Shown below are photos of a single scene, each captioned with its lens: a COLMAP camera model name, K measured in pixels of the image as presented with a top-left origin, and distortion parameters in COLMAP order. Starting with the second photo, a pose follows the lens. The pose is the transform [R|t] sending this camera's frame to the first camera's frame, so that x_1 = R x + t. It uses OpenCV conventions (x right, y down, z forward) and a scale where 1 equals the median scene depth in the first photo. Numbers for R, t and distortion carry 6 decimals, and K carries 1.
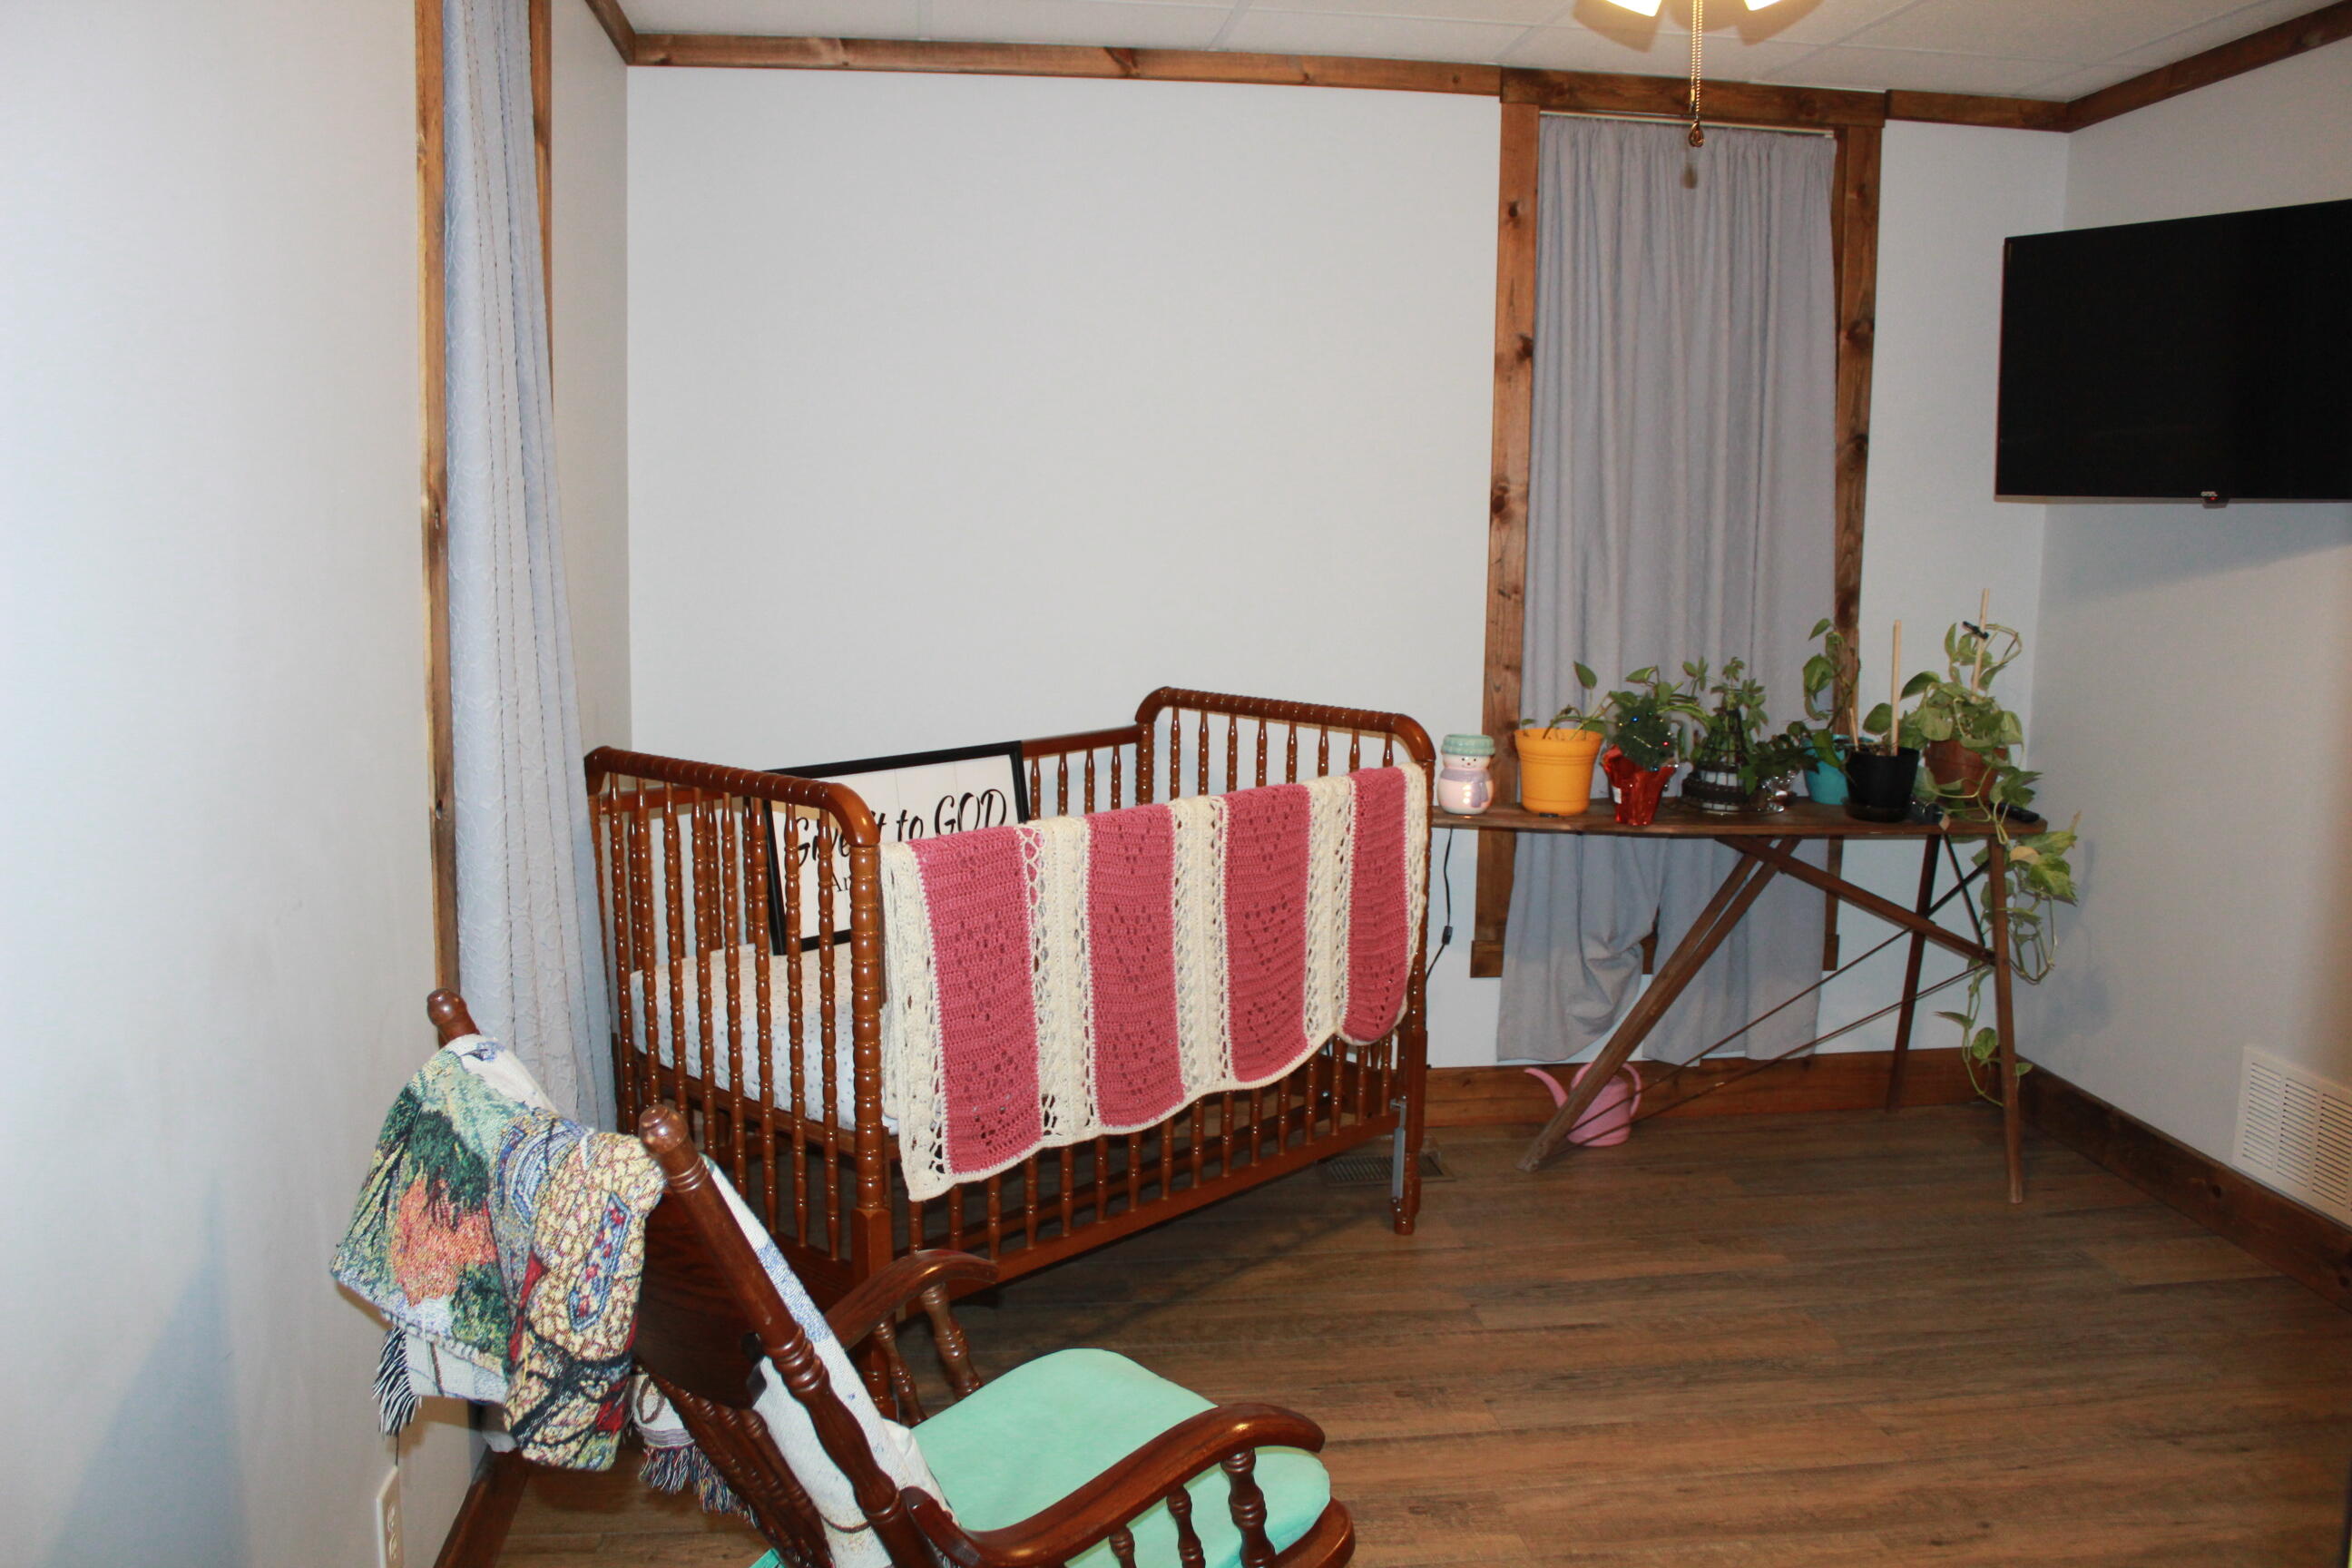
lens RADIAL K [[1956.2, 0, 1154.5], [0, 1956.2, 783.8], [0, 0, 1]] dist [-0.162879, 0.138132]
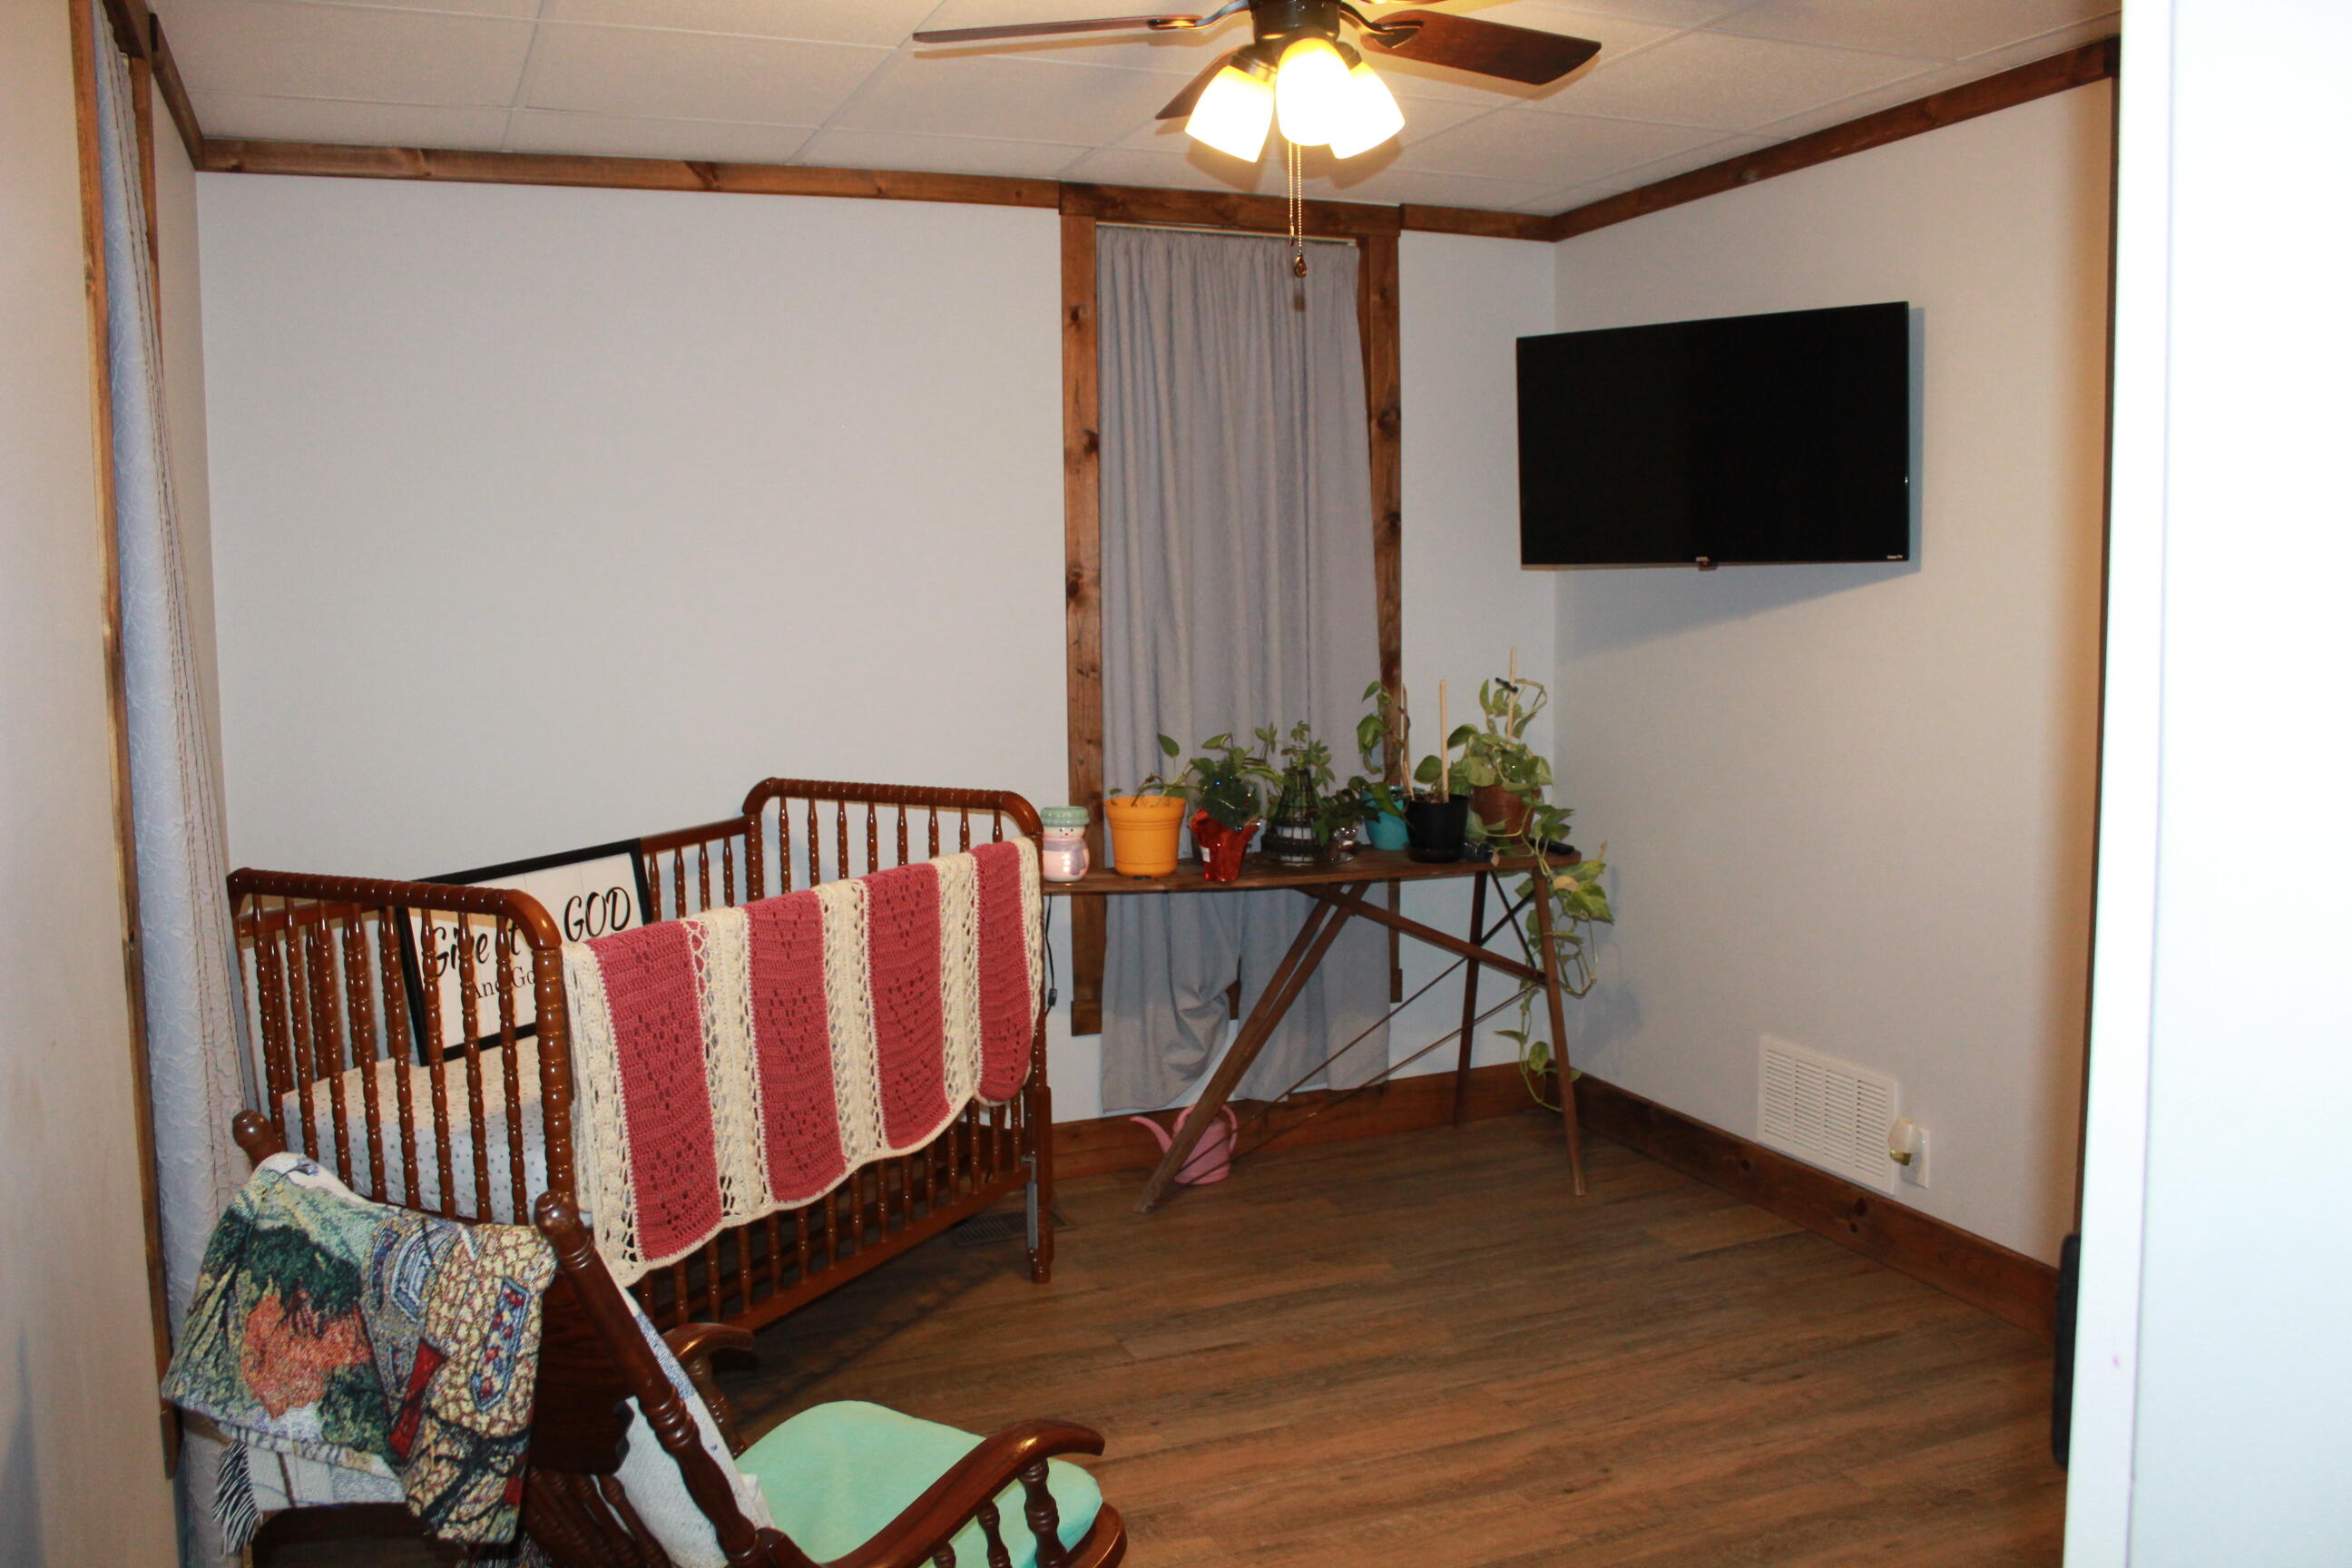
lens RADIAL K [[1956.2, 0, 1159.9], [0, 1956.2, 785.9], [0, 0, 1]] dist [-0.162879, 0.138132]
pose [[0.964395, -0.054959, 0.258693, -0.074009], [0.064680, 0.997478, -0.029212, -0.002332], [-0.256435, 0.044904, 0.965518, -0.051519]]
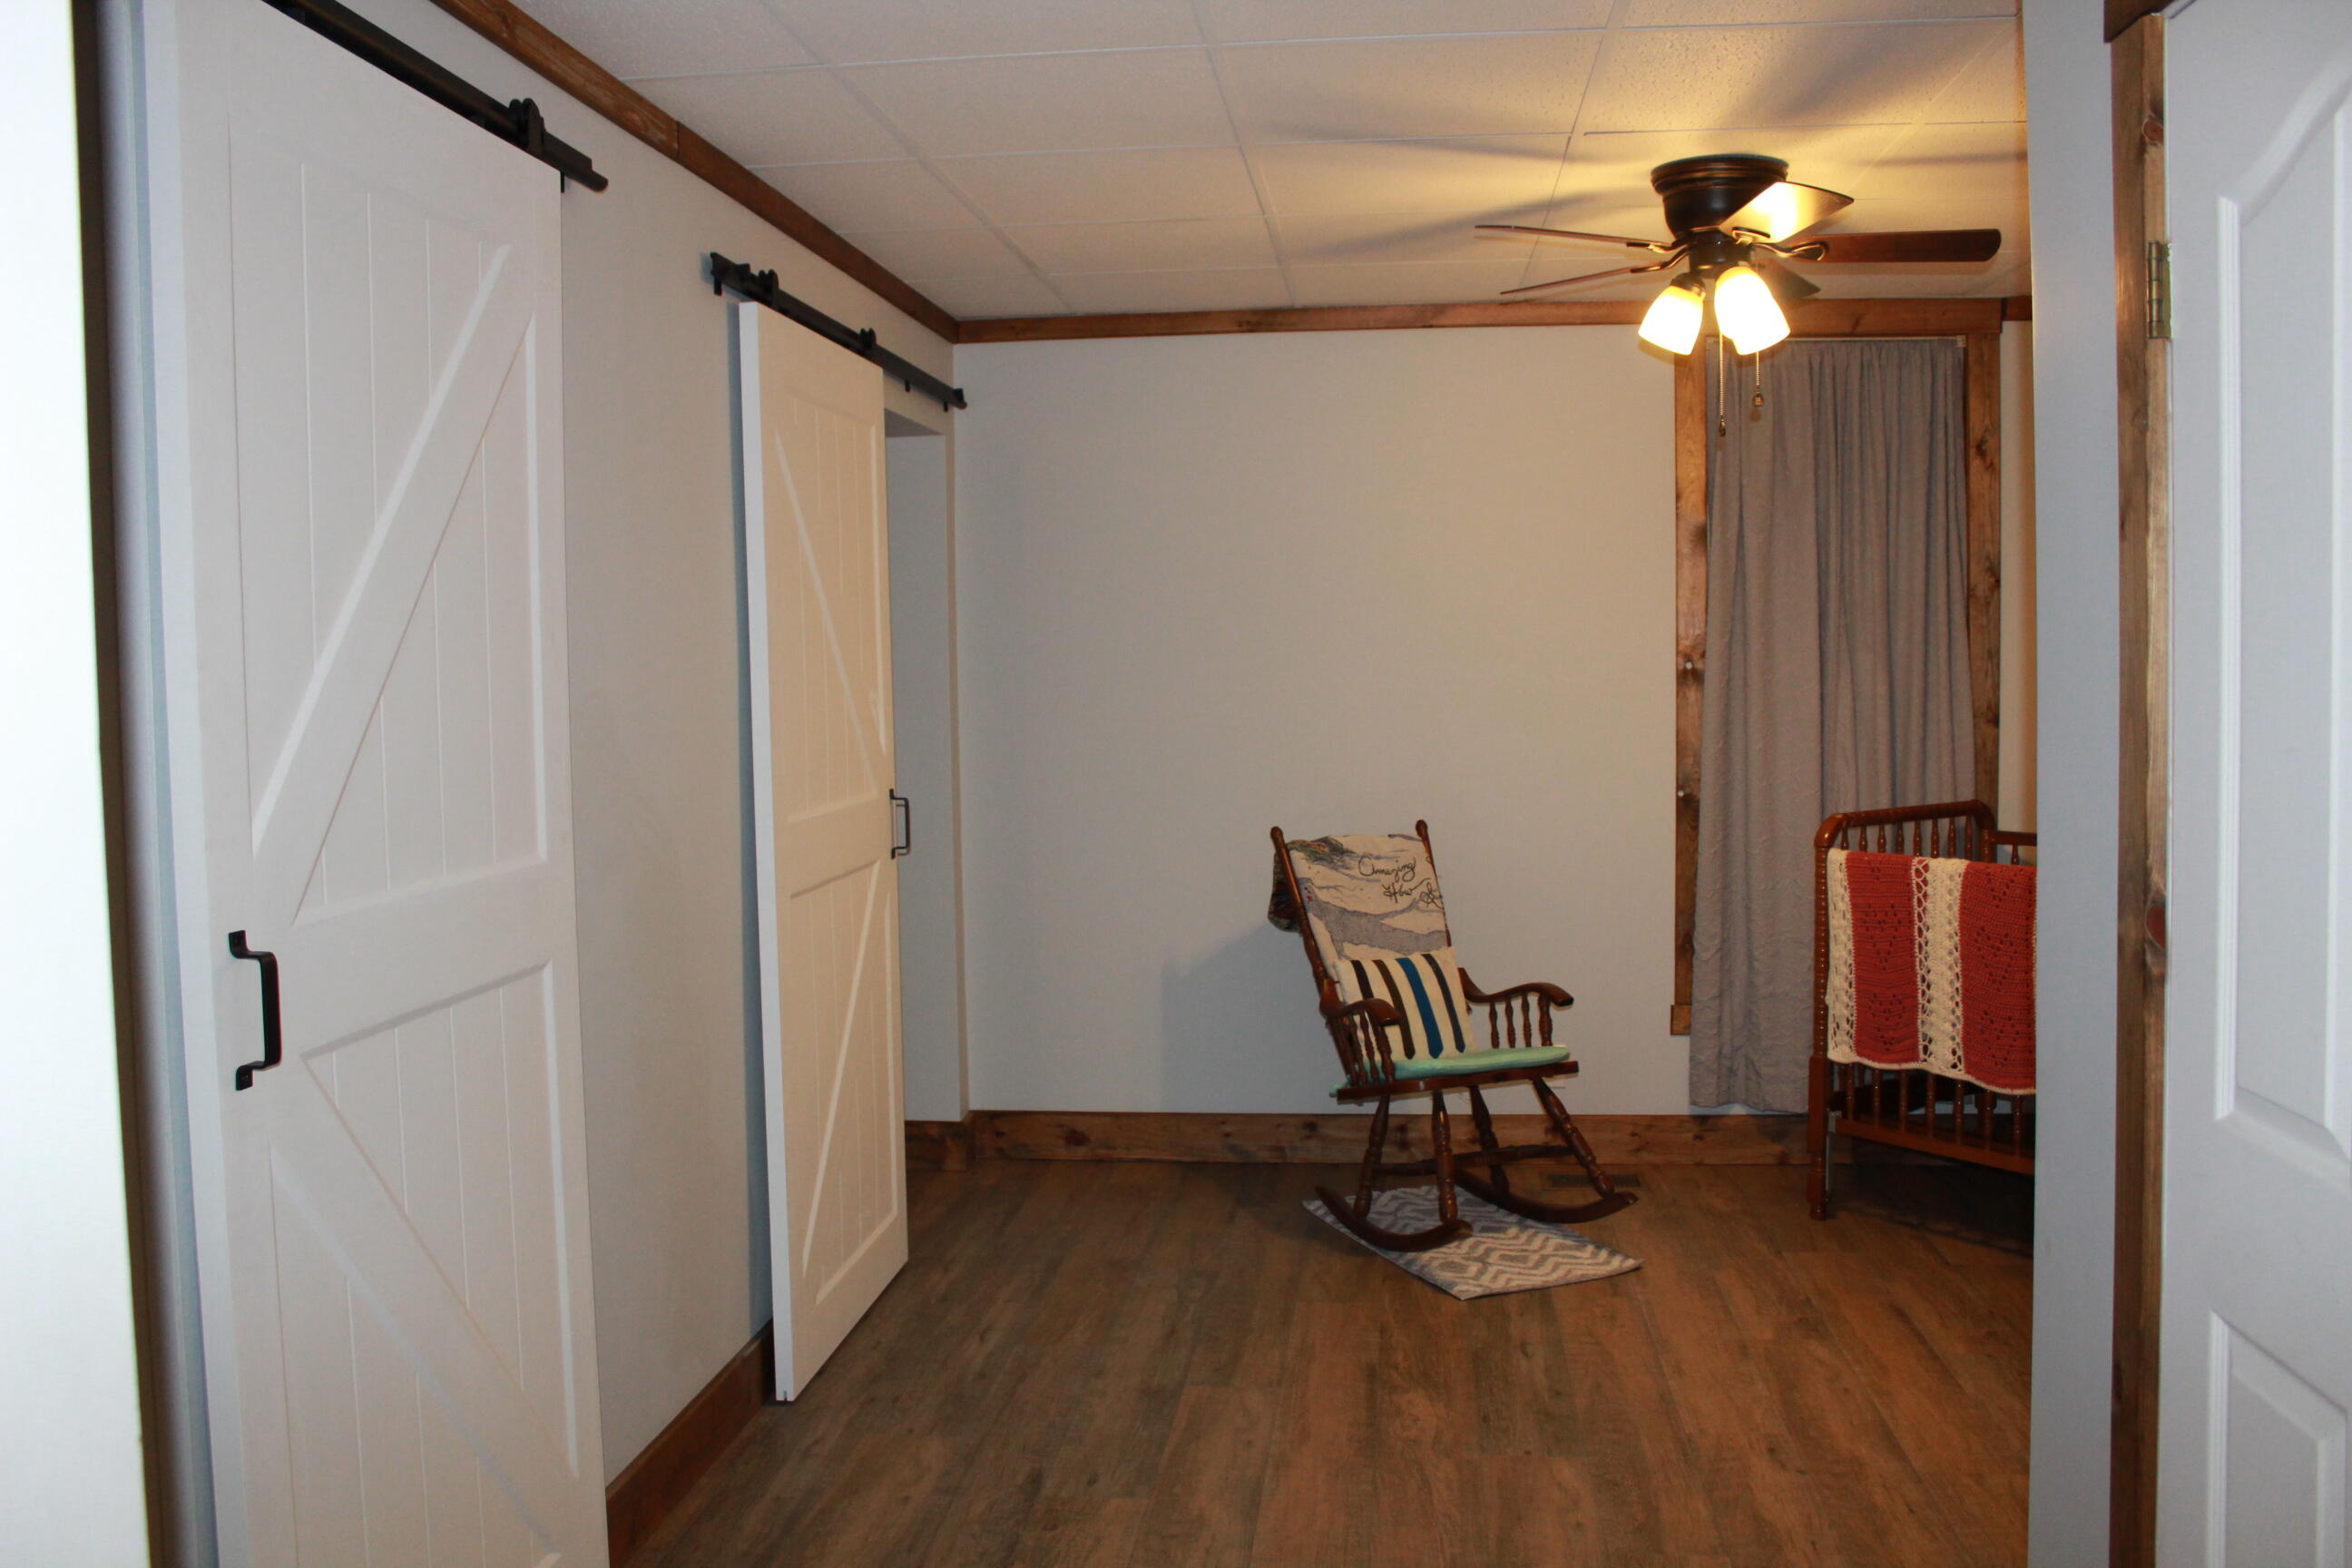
lens RADIAL K [[1956.2, 0, 1166.7], [0, 1956.2, 780.1], [0, 0, 1]] dist [-0.162879, 0.138132]
pose [[-0.243062, 0.055627, -0.968415, 1.337227], [-0.118649, 0.989153, 0.086597, -0.086531], [0.962727, 0.135950, -0.233825, 0.644040]]
